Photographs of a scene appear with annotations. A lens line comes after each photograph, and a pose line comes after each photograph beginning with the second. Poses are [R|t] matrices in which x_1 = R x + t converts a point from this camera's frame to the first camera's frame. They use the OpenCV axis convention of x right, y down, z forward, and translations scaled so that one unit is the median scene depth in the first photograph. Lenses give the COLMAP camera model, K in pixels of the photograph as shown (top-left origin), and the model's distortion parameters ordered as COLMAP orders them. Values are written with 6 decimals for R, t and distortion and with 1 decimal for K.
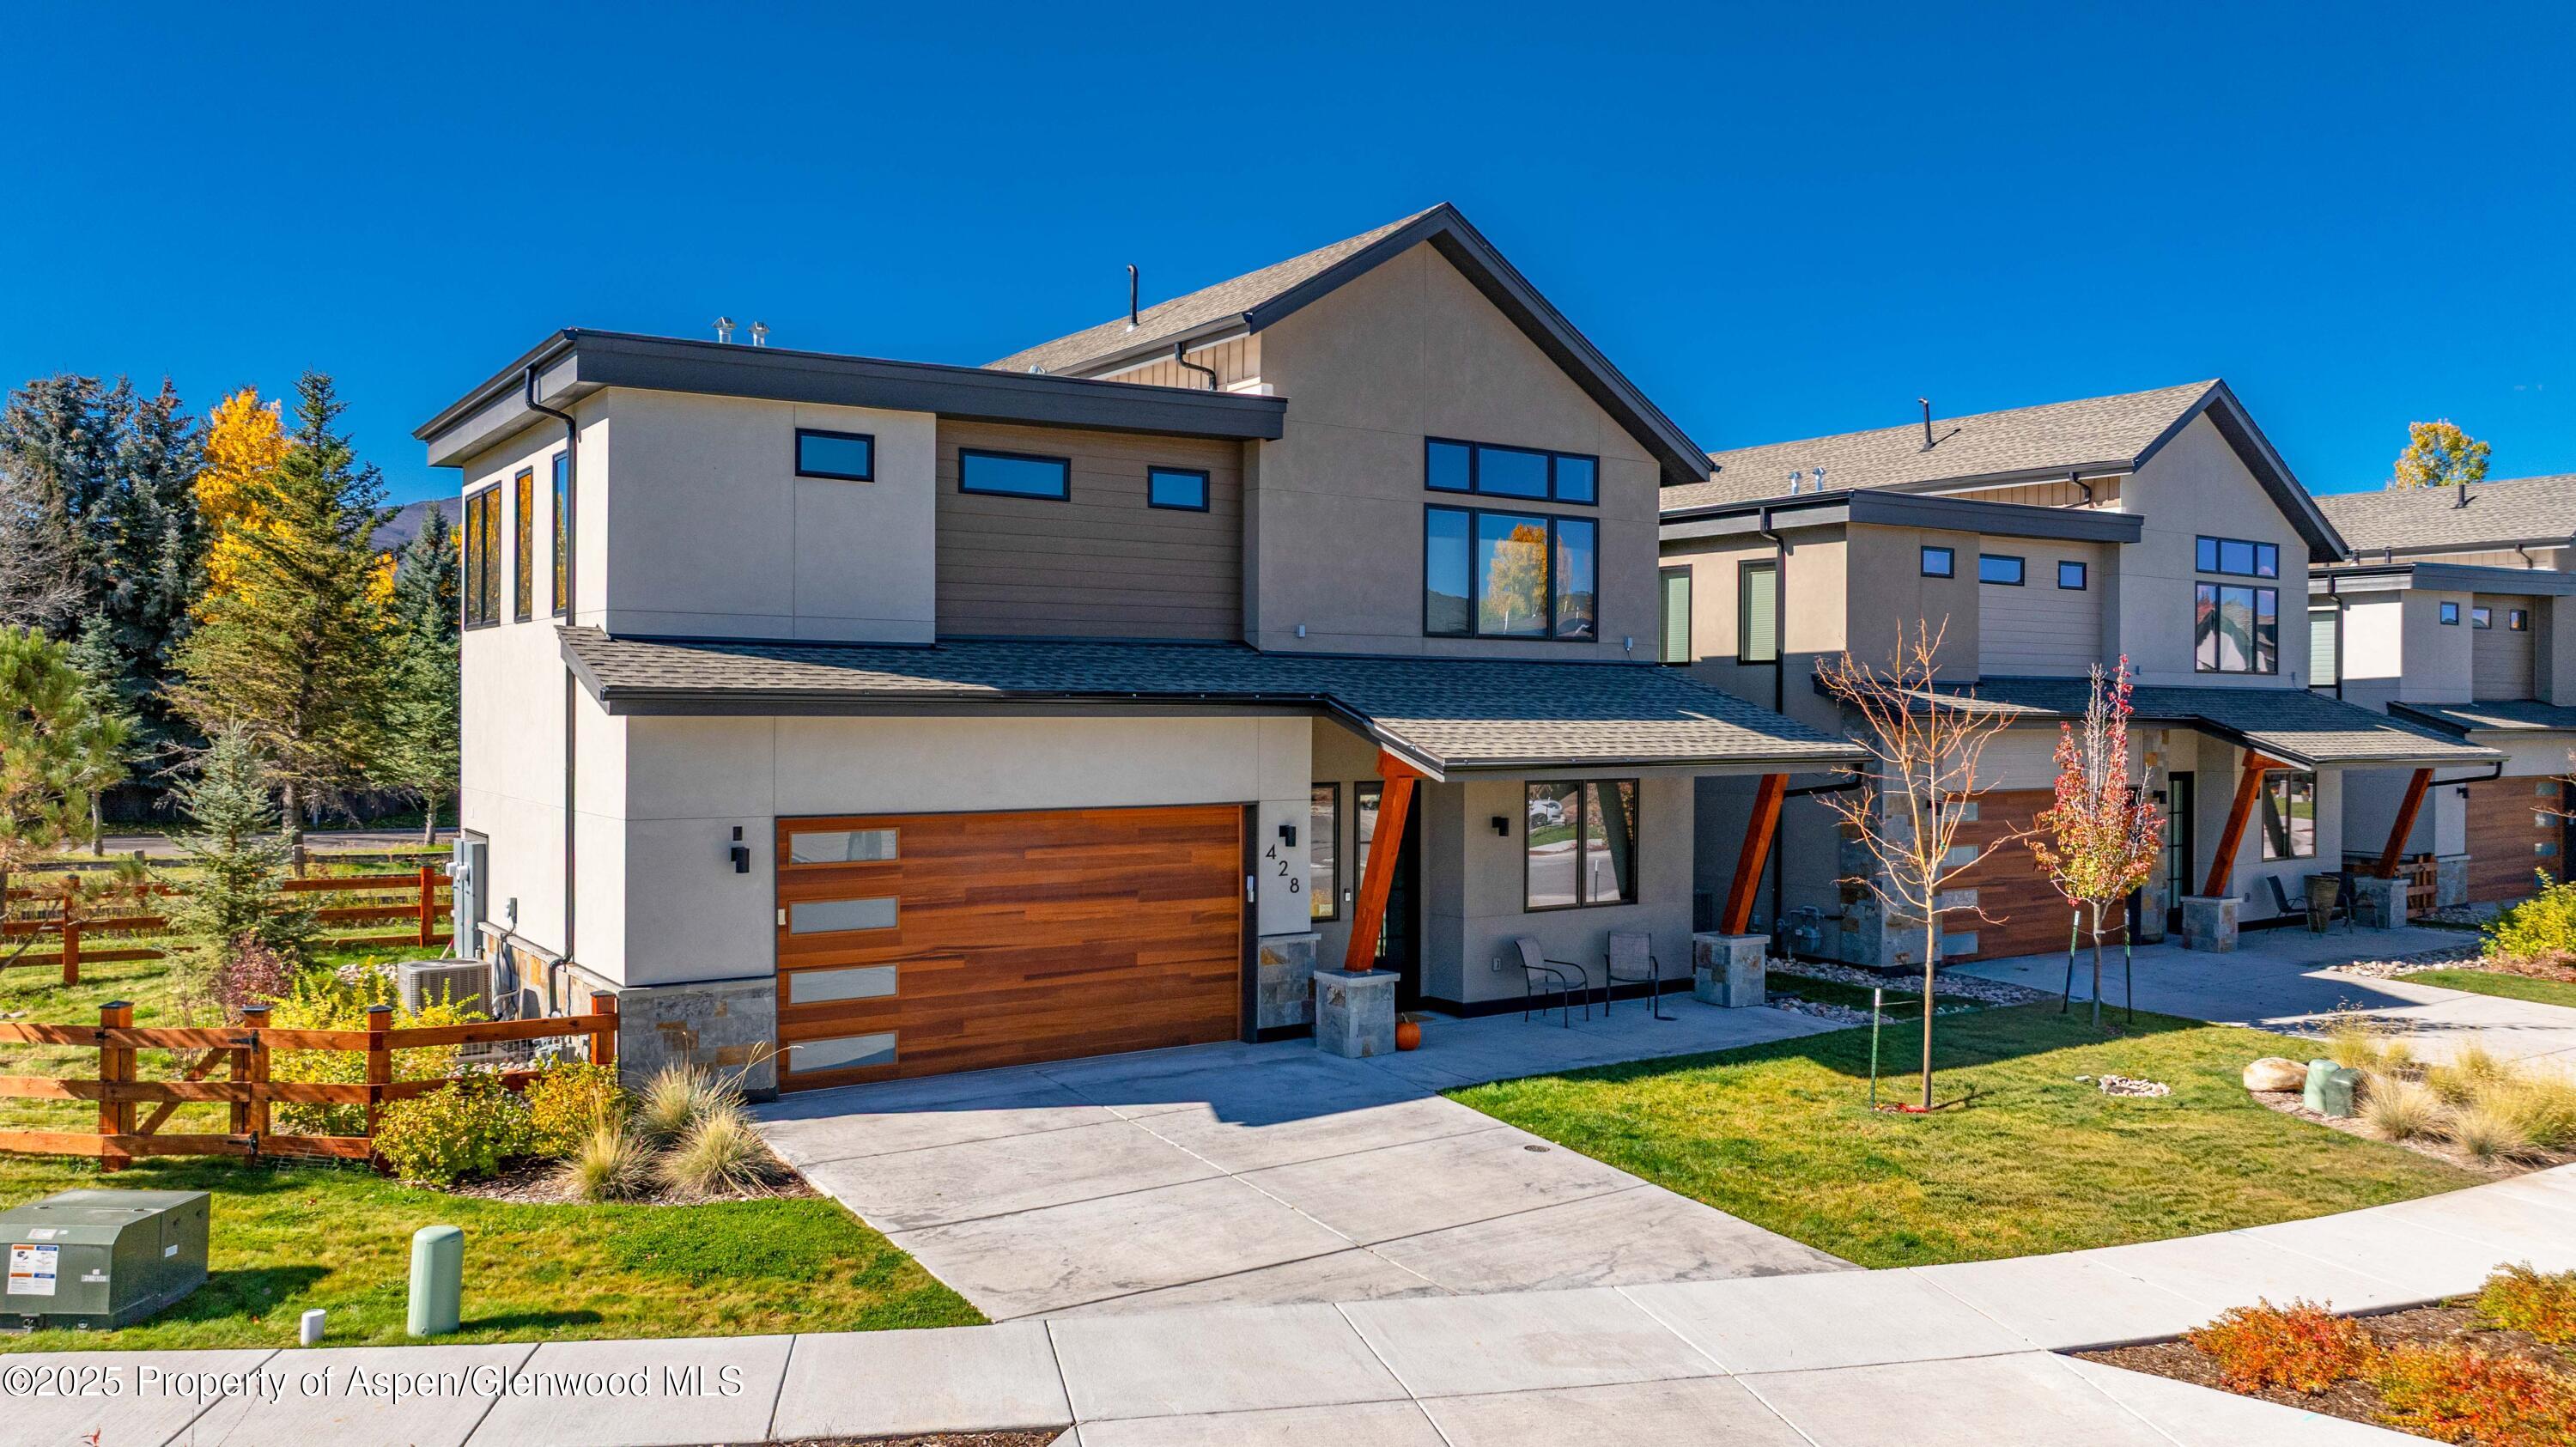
lens RADIAL K [[1825.0, 0, 1281.5], [0, 1825.0, 728.0], [0, 0, 1]] dist [-0.021204, 0.028025]
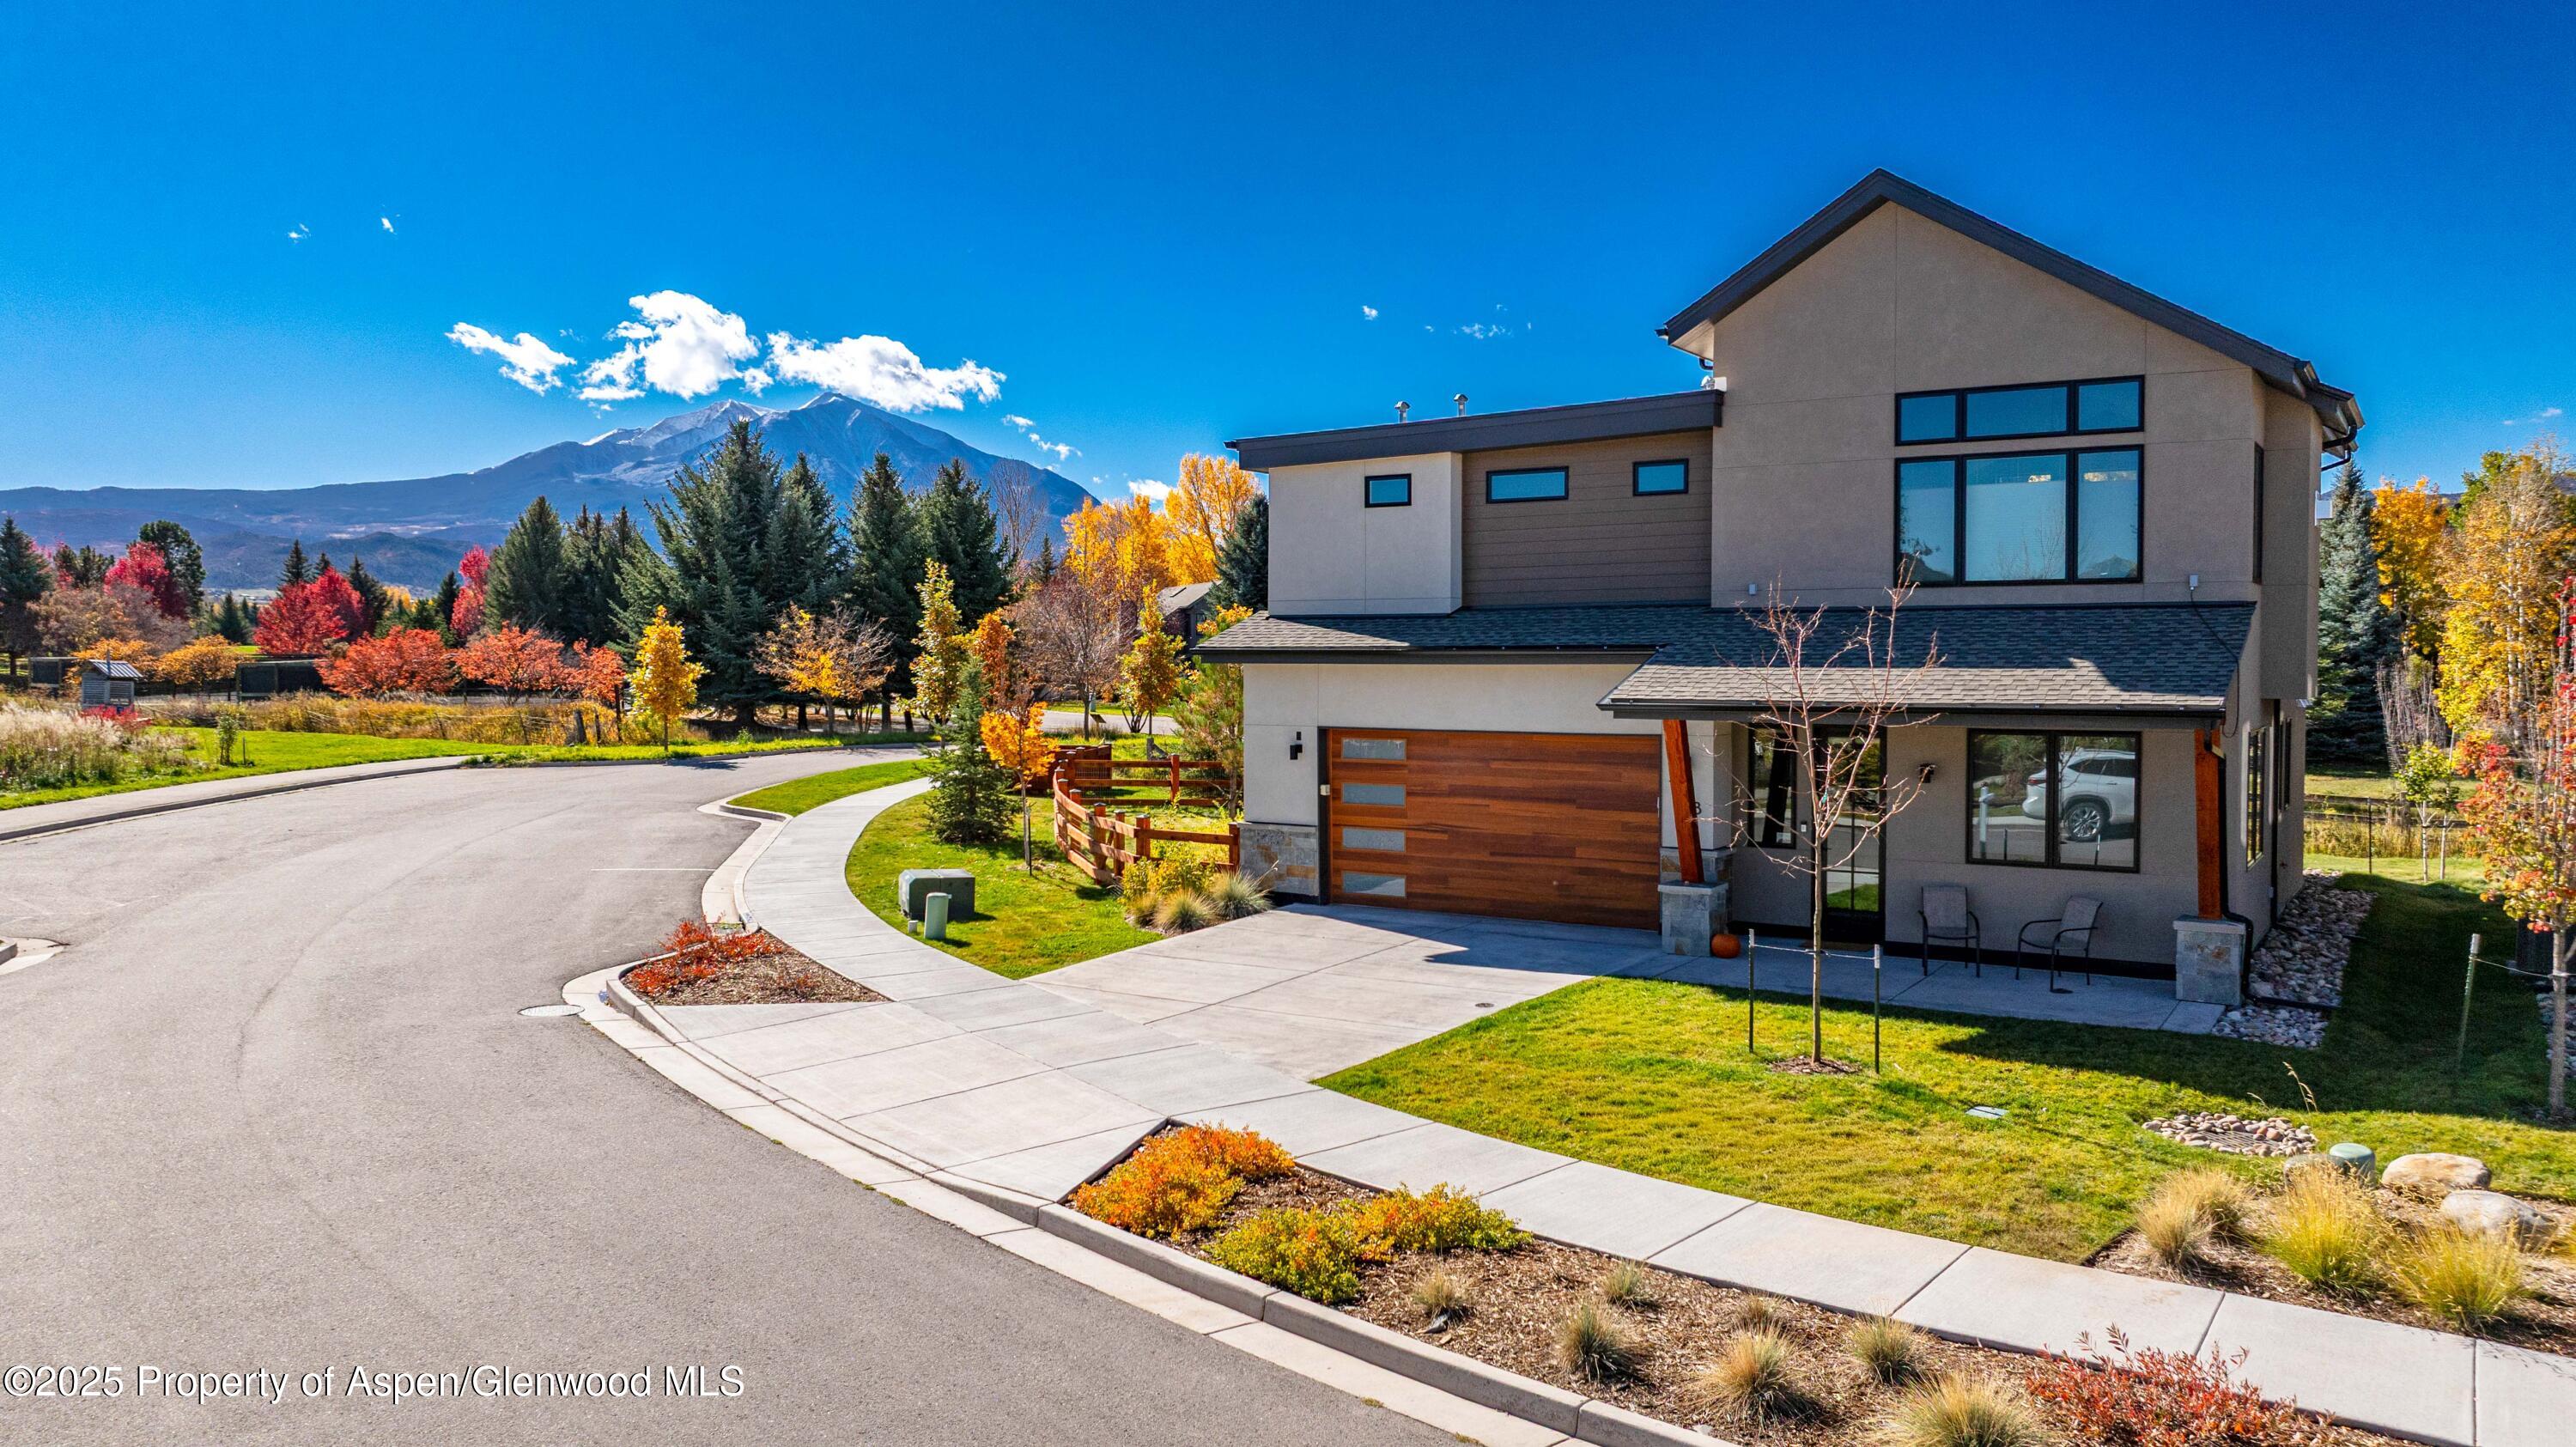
lens RADIAL K [[1825.0, 0, 1295.5], [0, 1825.0, 708.8], [0, 0, 1]] dist [-0.021204, 0.028025]
pose [[0.374205, 0.026638, -0.926963, 1.071899], [-0.002700, 0.999614, 0.027635, -0.010202], [0.927342, -0.007838, 0.374133, 0.344672]]
